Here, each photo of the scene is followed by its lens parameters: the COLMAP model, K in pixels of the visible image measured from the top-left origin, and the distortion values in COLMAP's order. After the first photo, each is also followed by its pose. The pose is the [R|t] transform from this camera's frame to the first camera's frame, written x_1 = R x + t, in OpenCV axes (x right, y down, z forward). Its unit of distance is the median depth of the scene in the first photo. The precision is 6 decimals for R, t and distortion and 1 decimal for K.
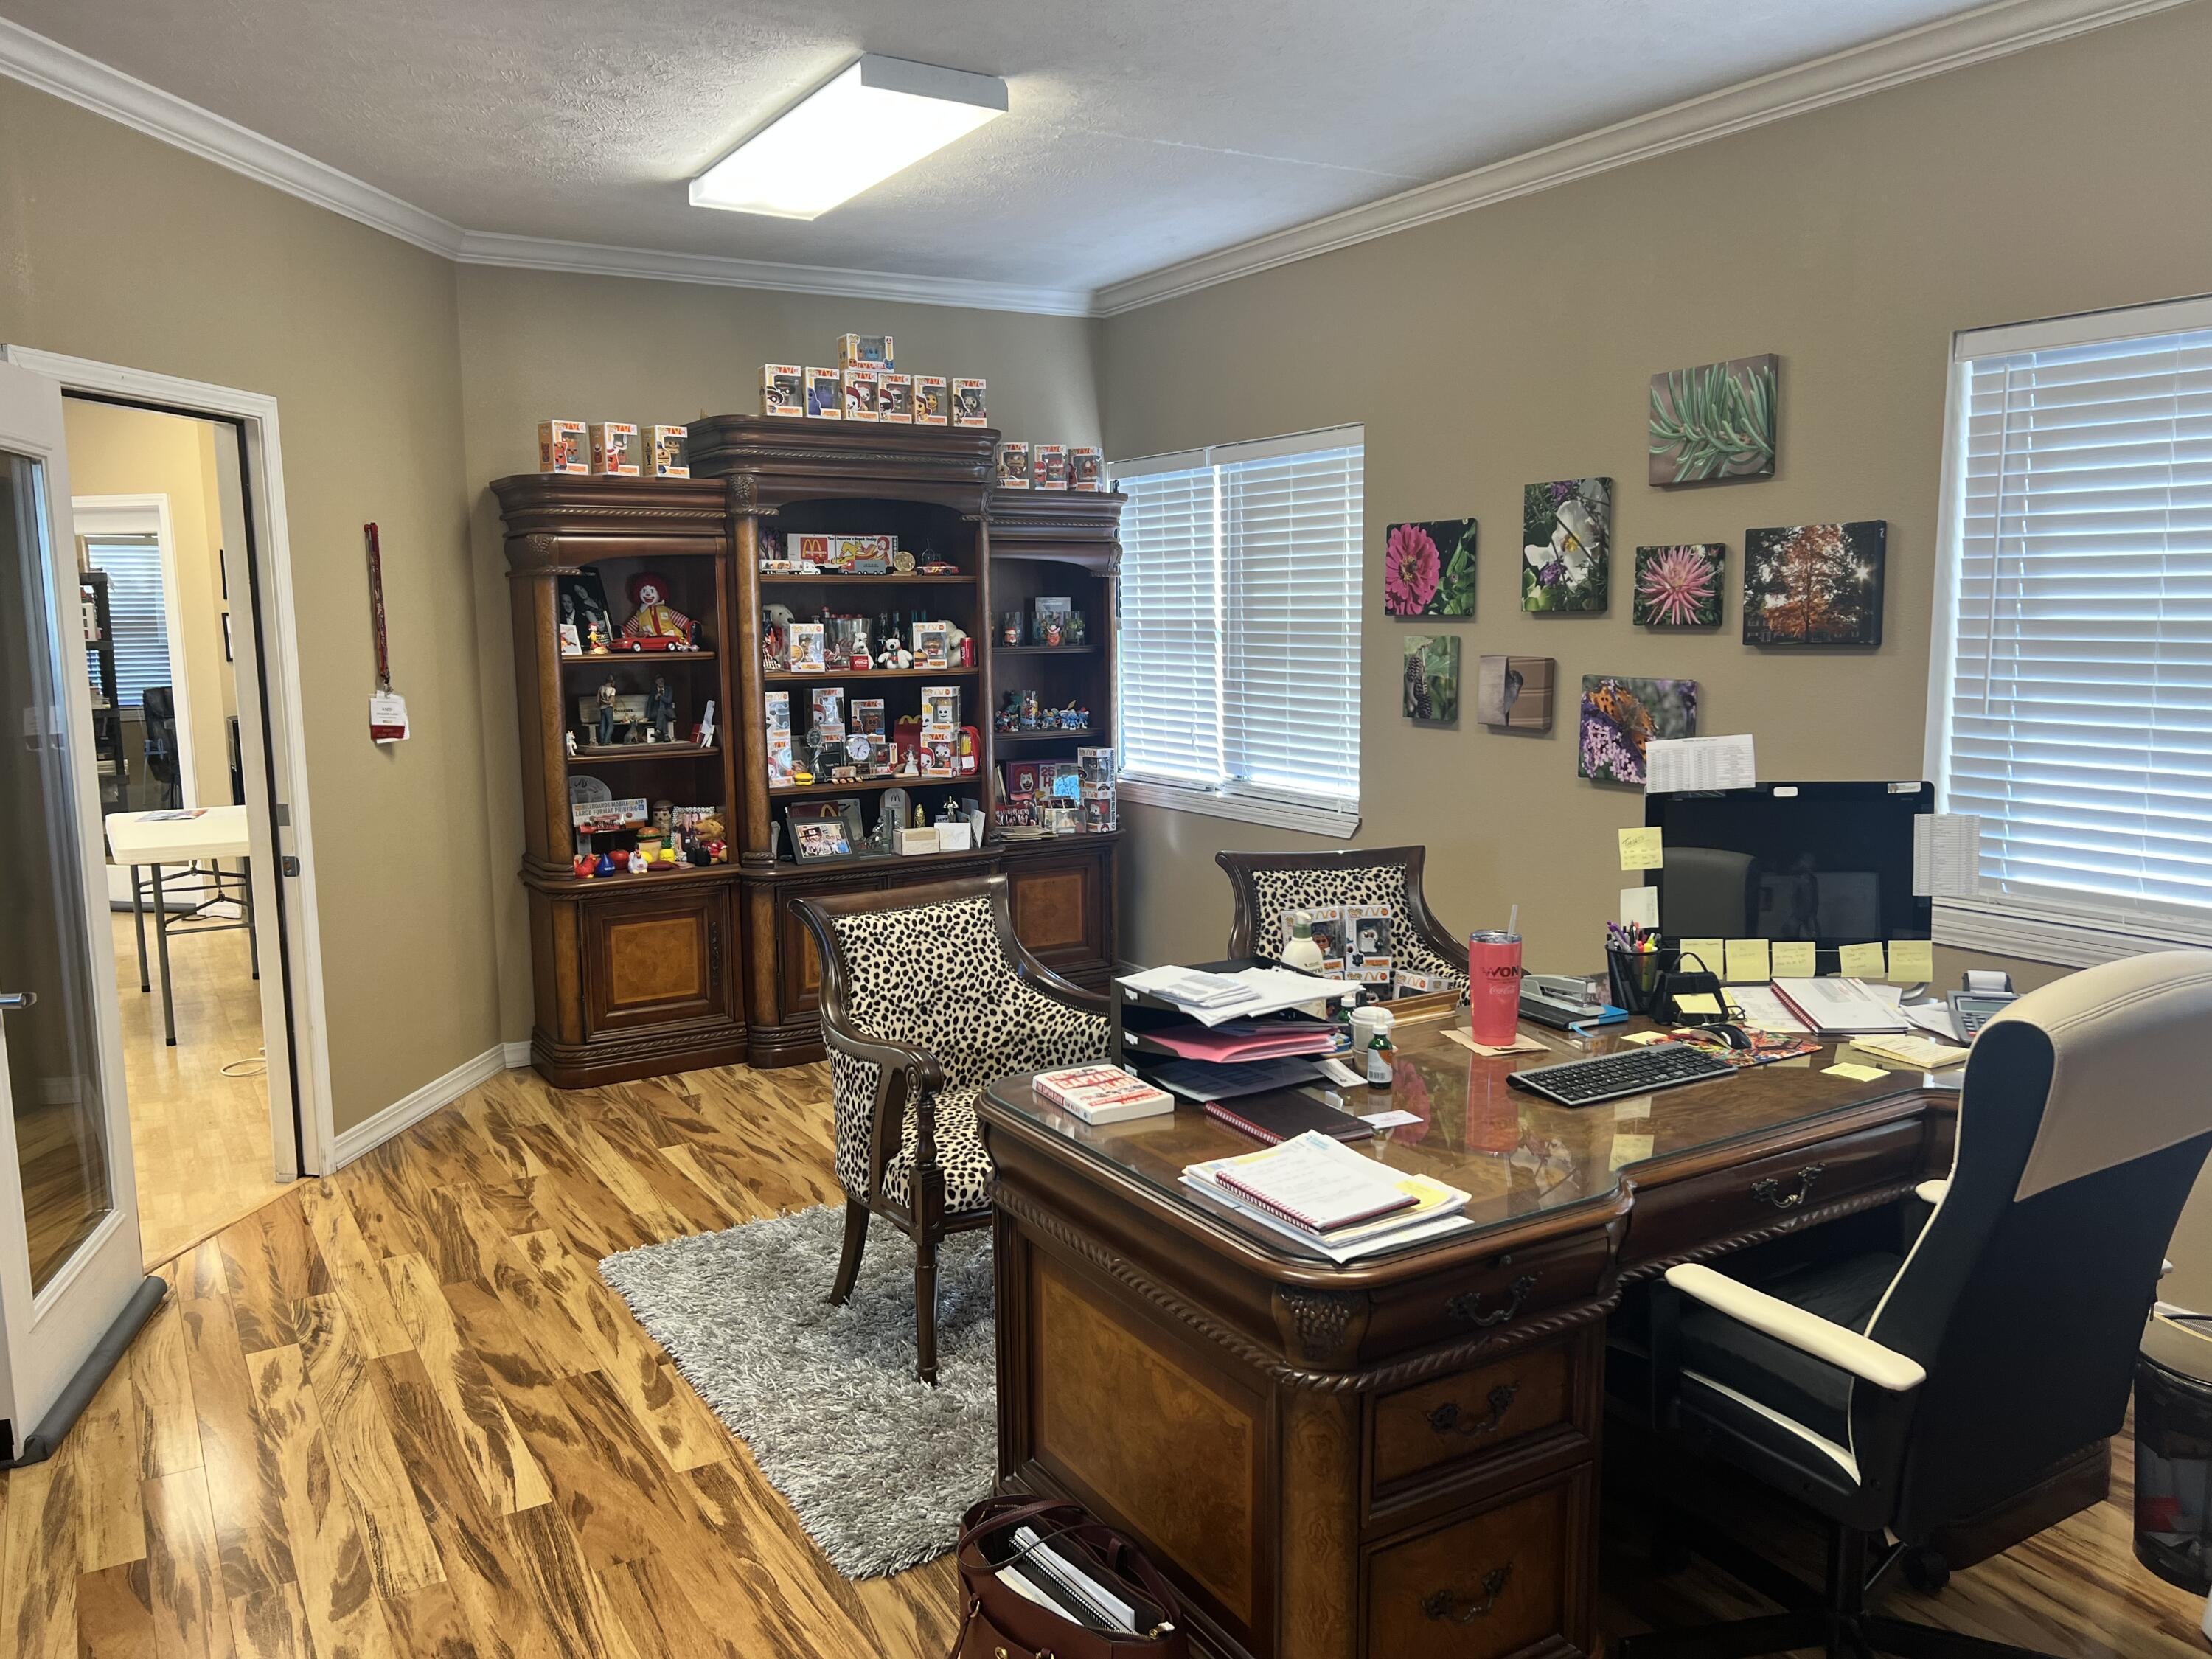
lens RADIAL K [[1620.9, 0, 1106.0], [0, 1620.9, 829.5], [0, 0, 1]] dist [0.005552, 0.001133]
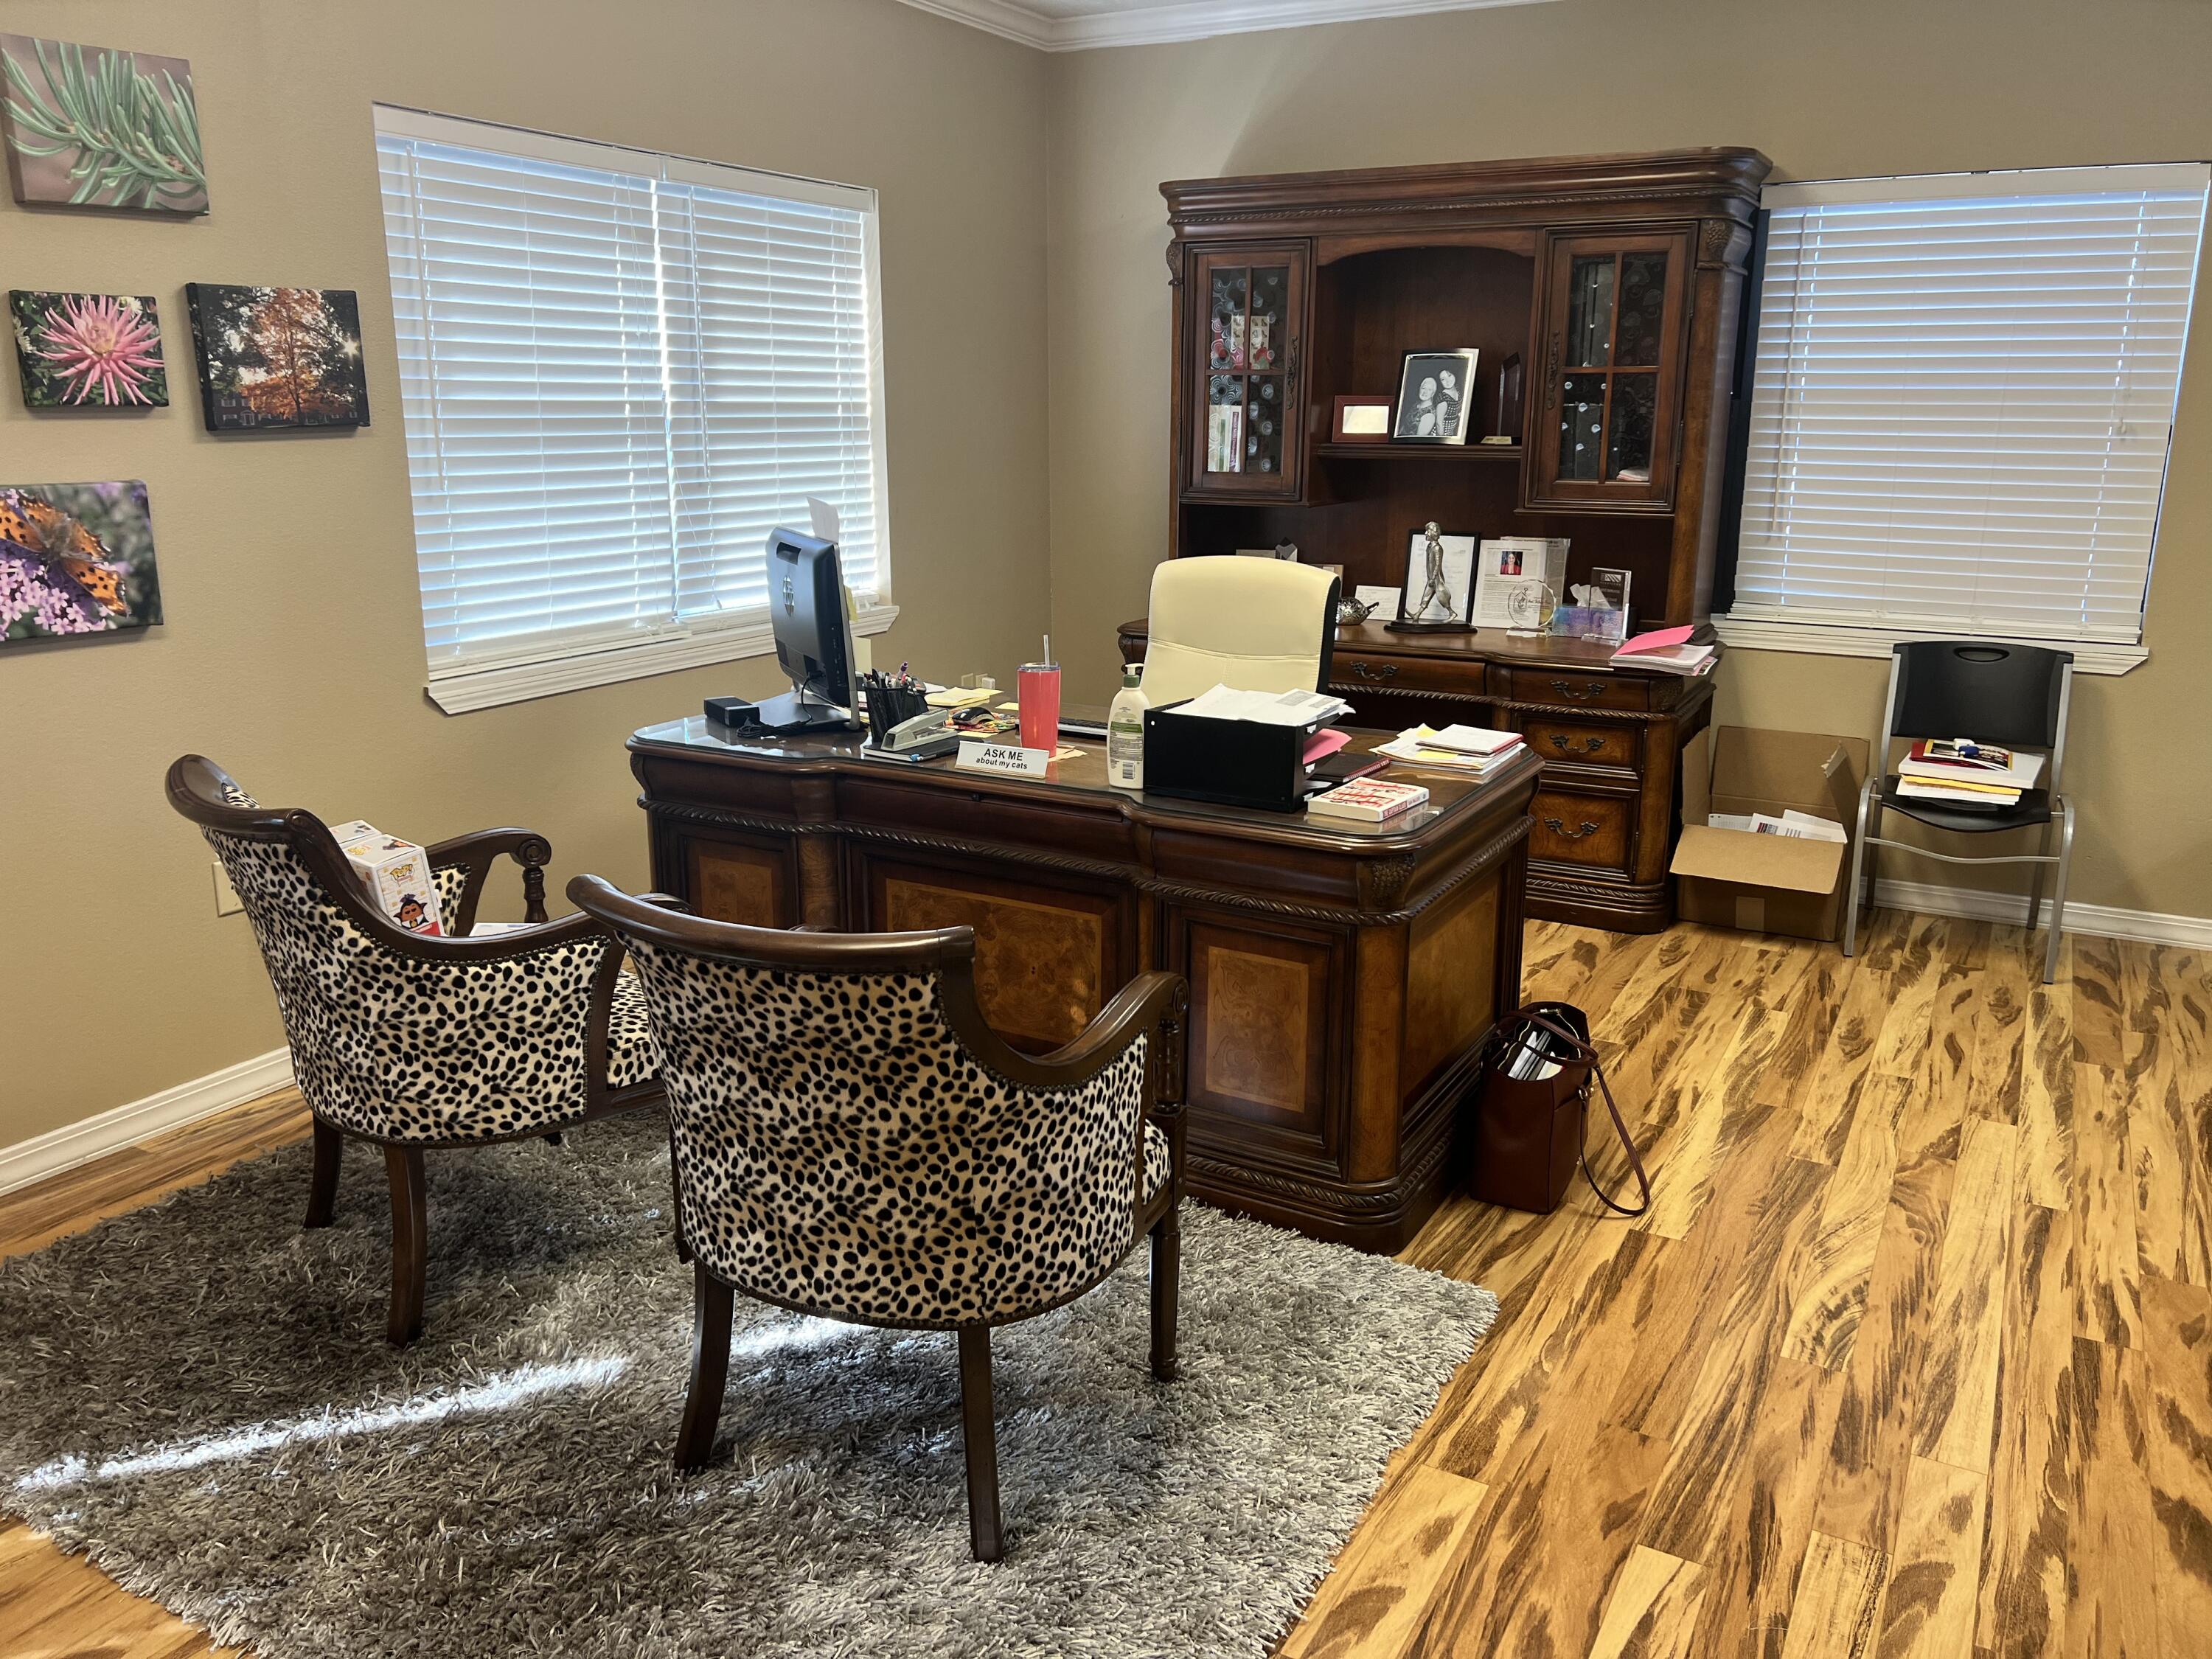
lens RADIAL K [[1675.0, 0, 1100.7], [0, 1675.0, 800.8], [0, 0, 1]] dist [0.012312, -0.004691]
pose [[-0.471434, -0.198502, 0.859271, -0.617305], [0.122271, 0.950217, 0.286595, -0.133752], [-0.873384, 0.240175, -0.423694, 1.089742]]
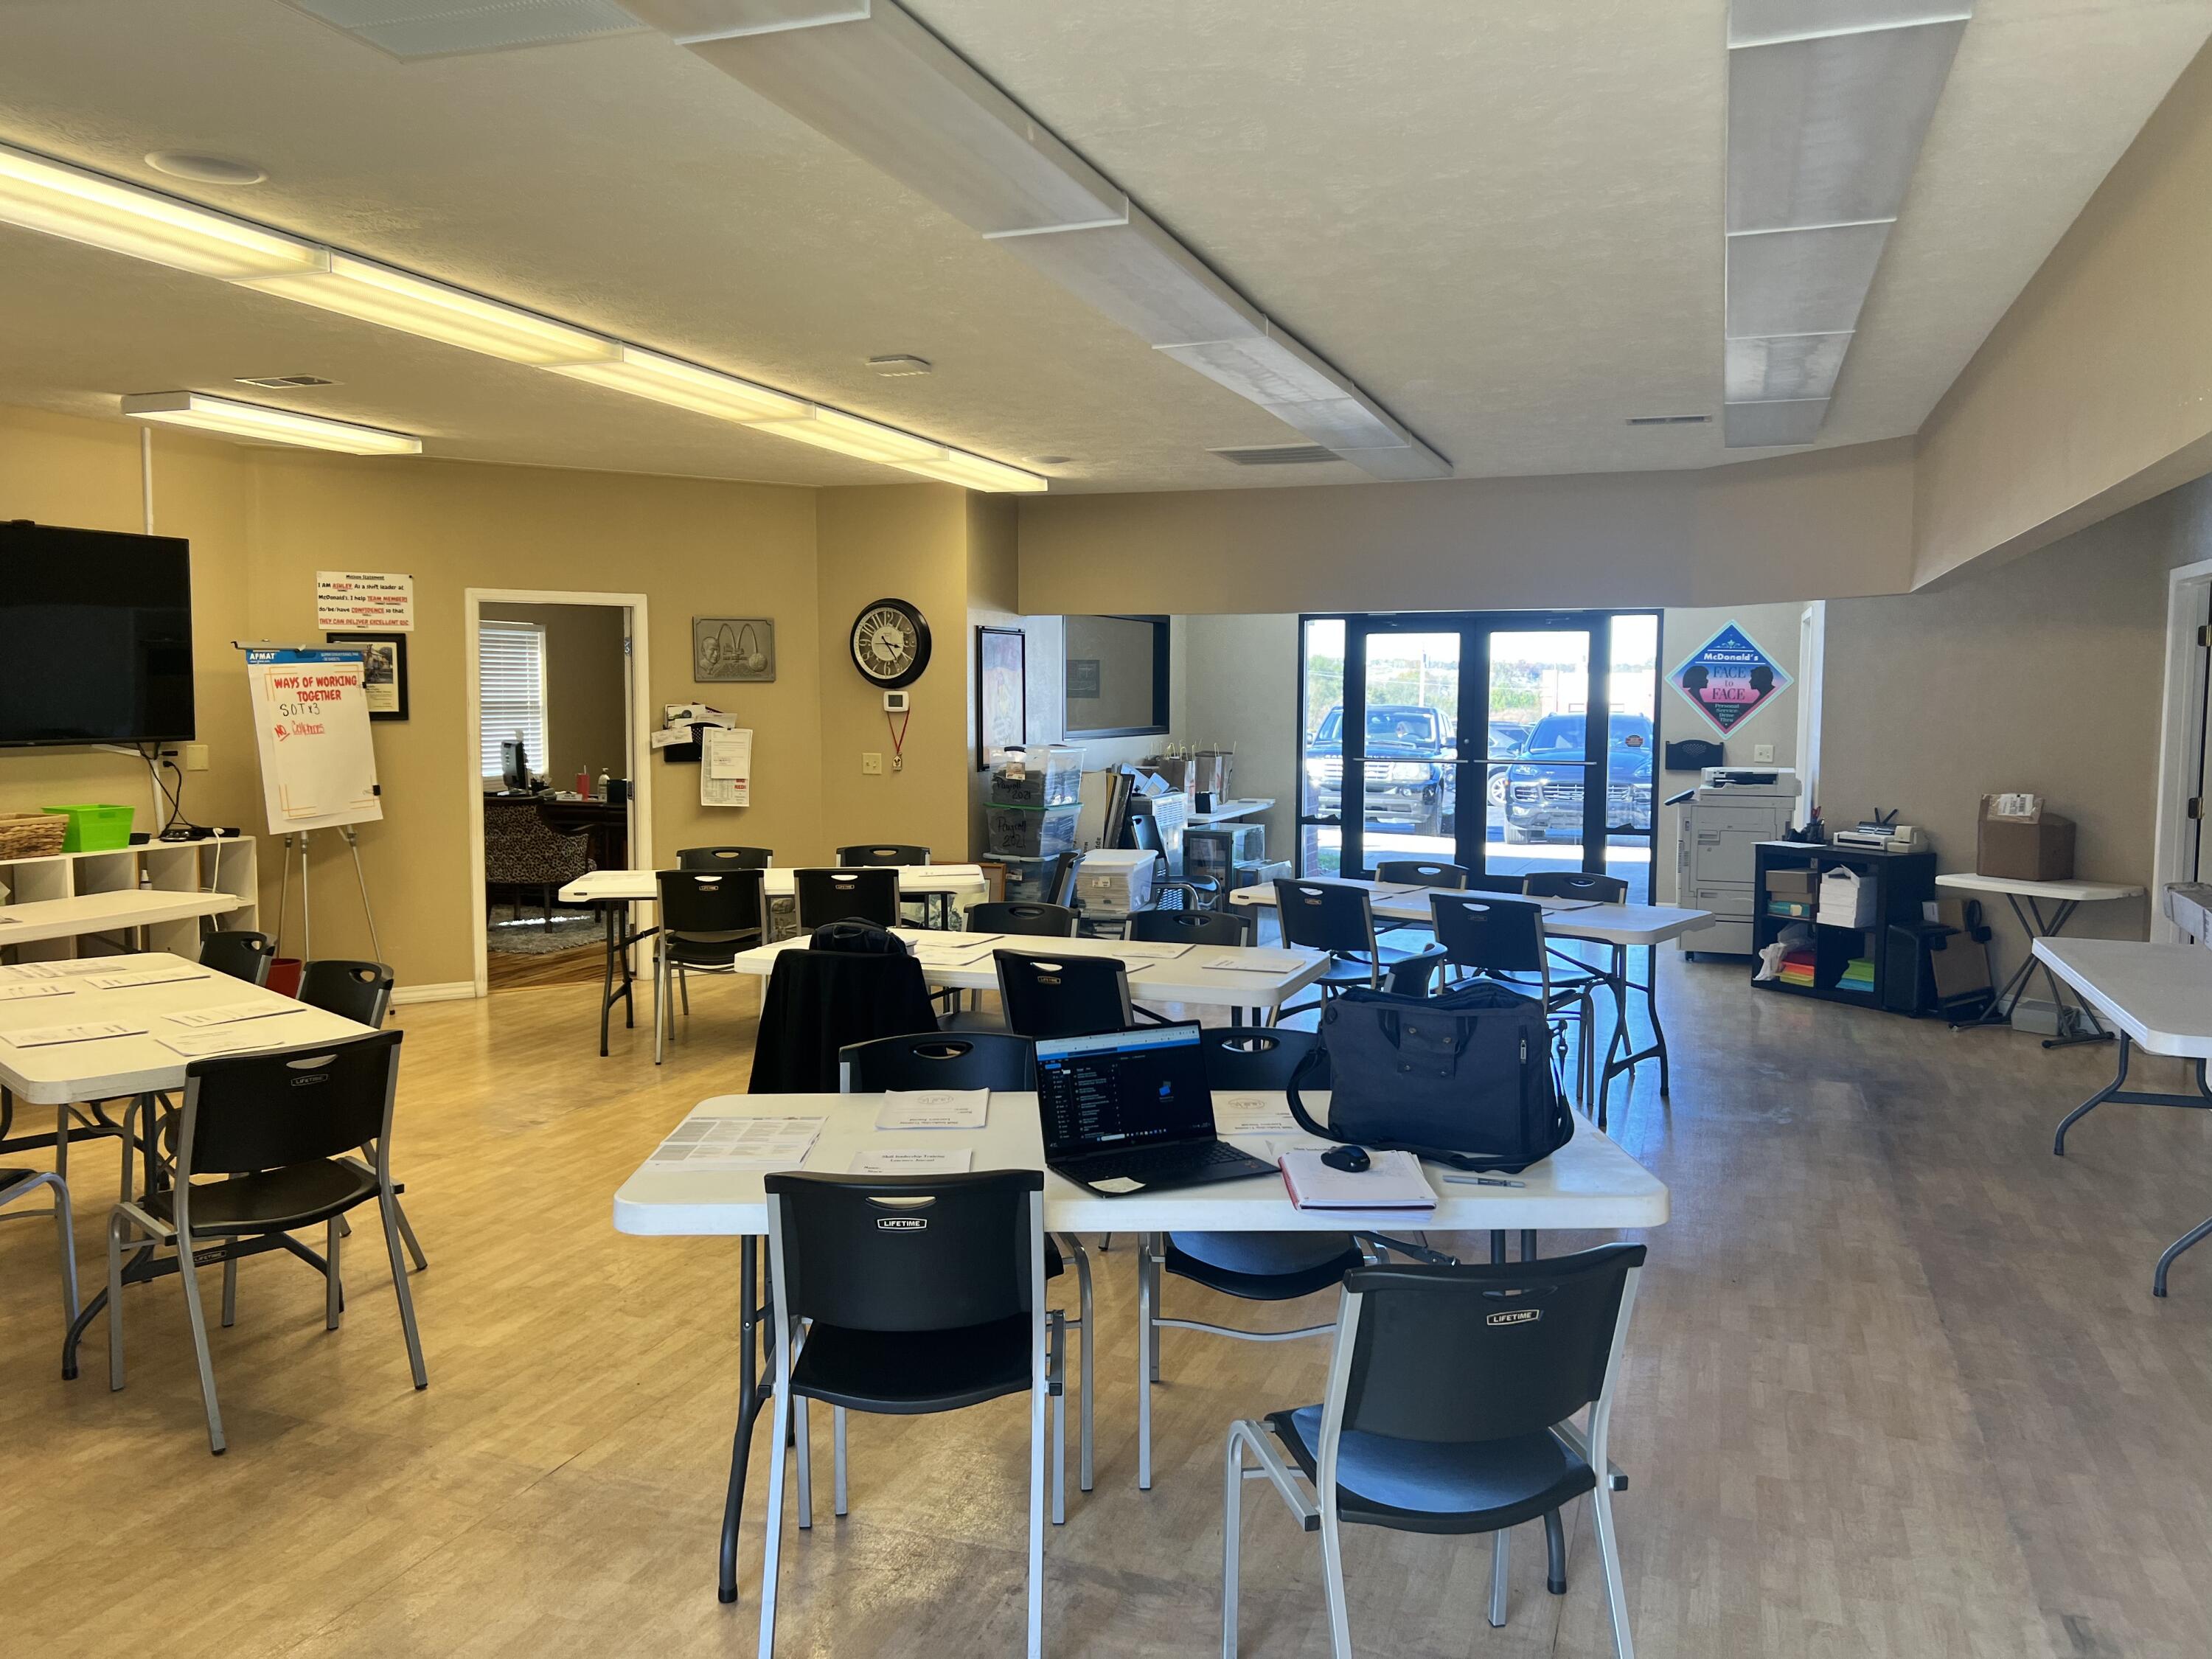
lens RADIAL K [[1675.0, 0, 1100.7], [0, 1675.0, 800.8], [0, 0, 1]] dist [0.012312, -0.004691]
pose [[-0.607482, -0.040814, 0.793284, -2.853395], [0.114329, 0.983788, 0.138166, -0.220568], [-0.786063, 0.174628, -0.592967, 1.814237]]
